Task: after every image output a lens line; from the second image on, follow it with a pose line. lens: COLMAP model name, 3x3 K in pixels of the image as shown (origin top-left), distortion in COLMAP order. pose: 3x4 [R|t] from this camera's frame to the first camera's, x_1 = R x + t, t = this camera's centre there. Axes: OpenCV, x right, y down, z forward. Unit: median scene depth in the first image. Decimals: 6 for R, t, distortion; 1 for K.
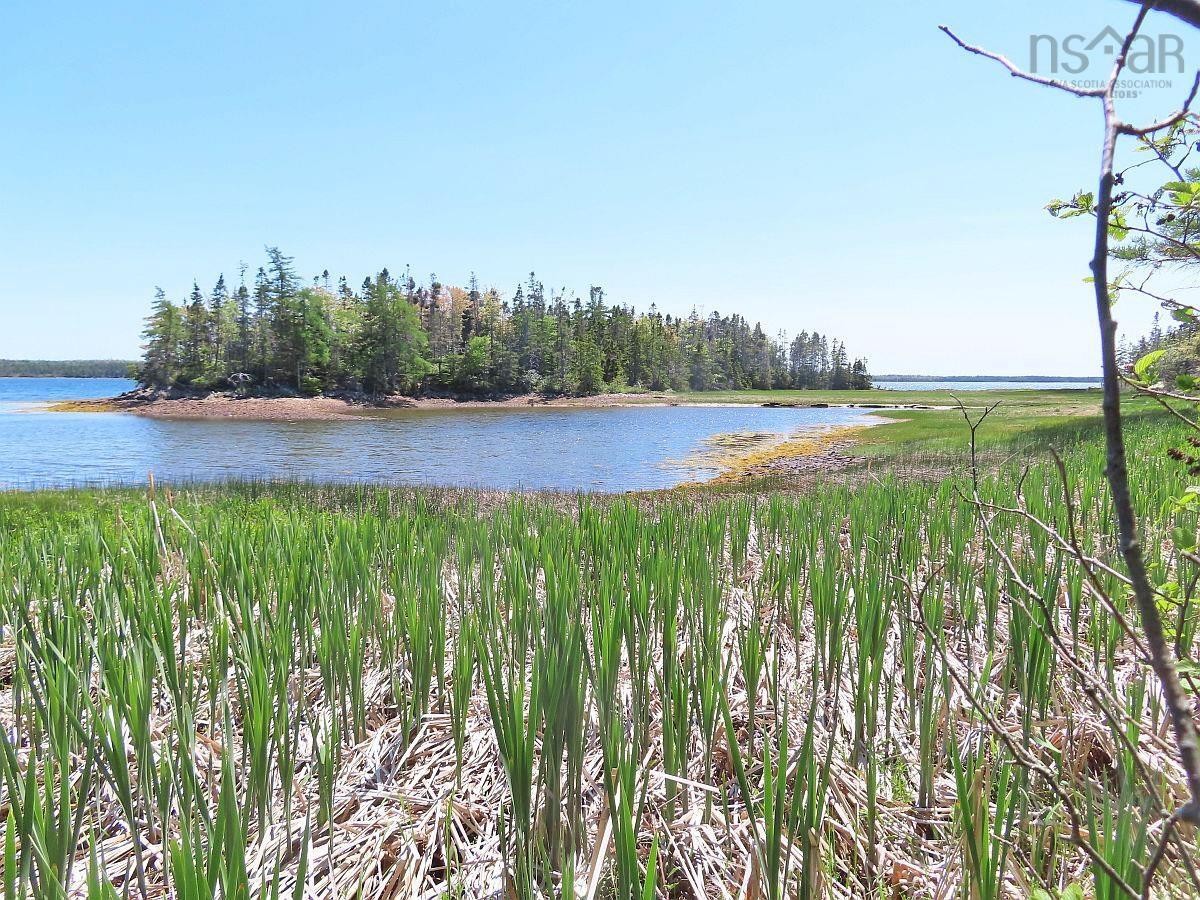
lens RADIAL K [[865.5, 0, 600.0], [0, 865.5, 450.0], [0, 0, 1]] dist [-0.003070, -0.002865]
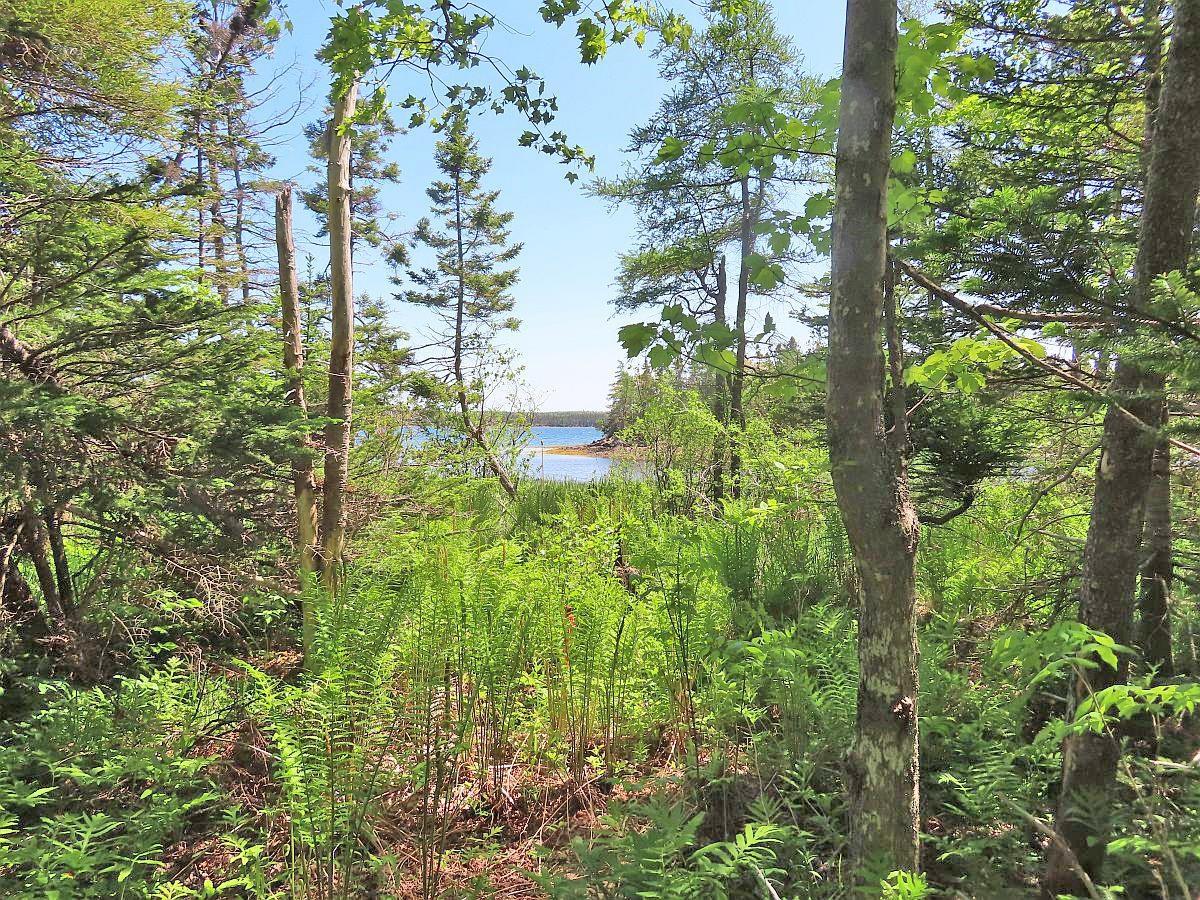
lens RADIAL K [[865.5, 0, 600.0], [0, 865.5, 450.0], [0, 0, 1]] dist [-0.003070, -0.002865]
pose [[0.881538, 0.009041, -0.472026, 0.085401], [-0.034345, 0.998396, -0.045017, 0.007338], [0.470862, 0.055895, 0.880434, -0.166529]]
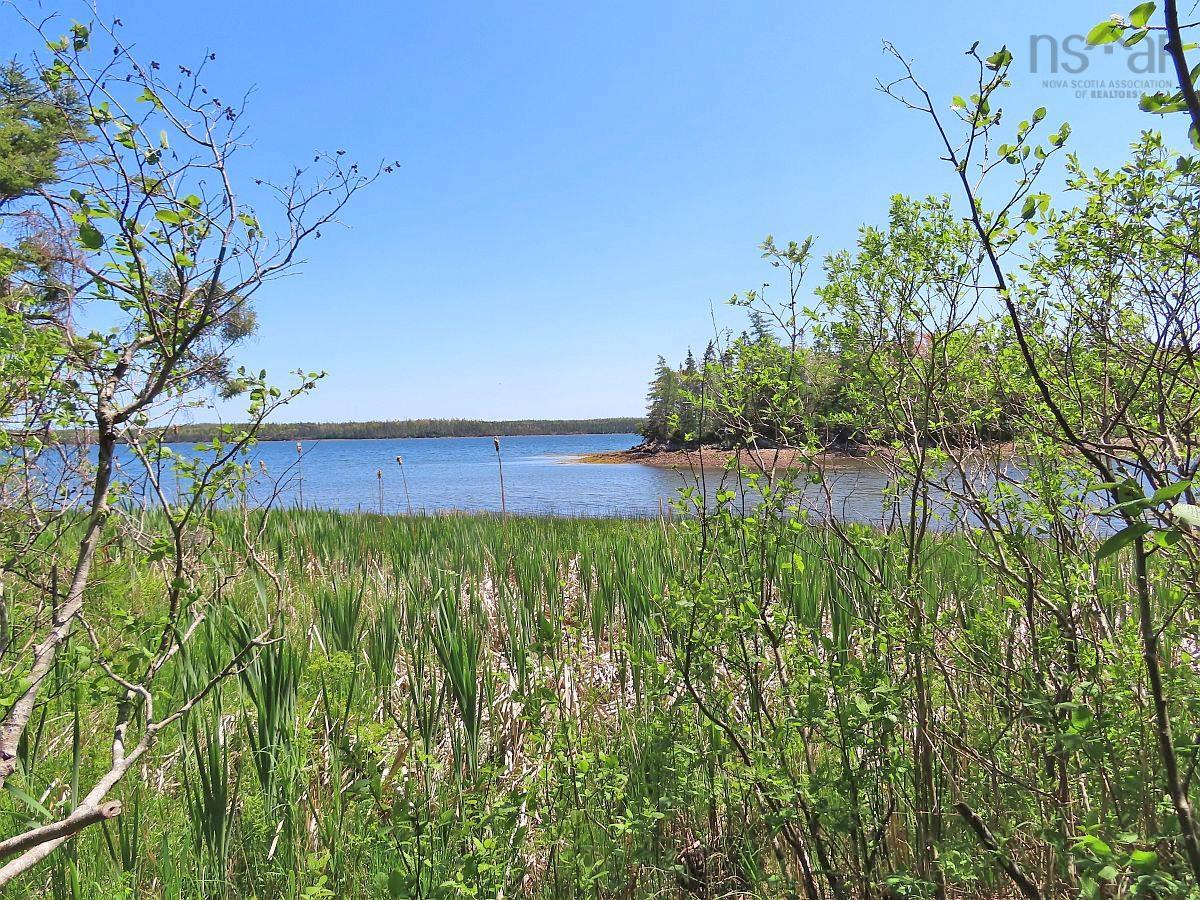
lens RADIAL K [[865.5, 0, 600.0], [0, 865.5, 450.0], [0, 0, 1]] dist [-0.003070, -0.002865]
pose [[0.857455, -0.015041, -0.514339, 0.017409], [-0.014470, 0.998473, -0.053321, 0.001841], [0.514355, 0.053163, 0.855928, -0.033487]]
